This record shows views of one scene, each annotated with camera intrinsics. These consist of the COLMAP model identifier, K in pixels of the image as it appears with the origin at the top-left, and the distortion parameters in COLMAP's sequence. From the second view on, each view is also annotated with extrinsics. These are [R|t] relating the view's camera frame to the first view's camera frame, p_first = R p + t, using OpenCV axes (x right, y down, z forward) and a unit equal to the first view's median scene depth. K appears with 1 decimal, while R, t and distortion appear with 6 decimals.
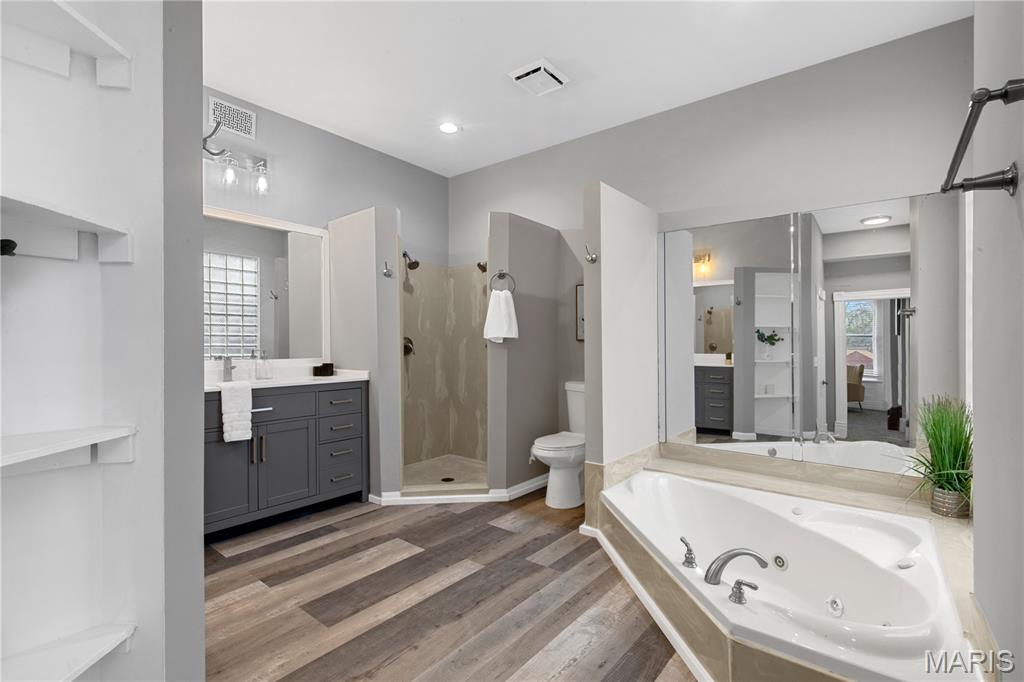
lens RADIAL K [[480.1, 0, 518.1], [0, 480.1, 337.7], [0, 0, 1]] dist [0.007442, -0.002701]
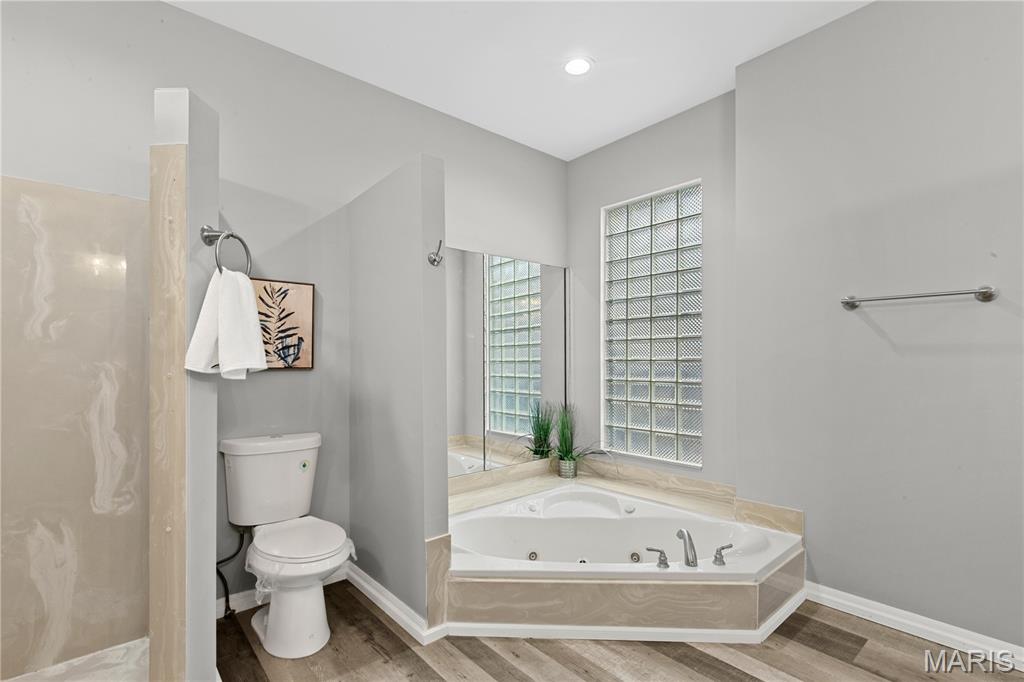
lens RADIAL K [[480.1, 0, 514.8], [0, 480.1, 347.4], [0, 0, 1]] dist [0.007442, -0.002701]
pose [[0.178980, 0.019012, 0.983669, -0.767769], [-0.001634, 0.999818, -0.019027, -0.022700], [-0.983851, 0.001798, 0.178978, 1.038209]]
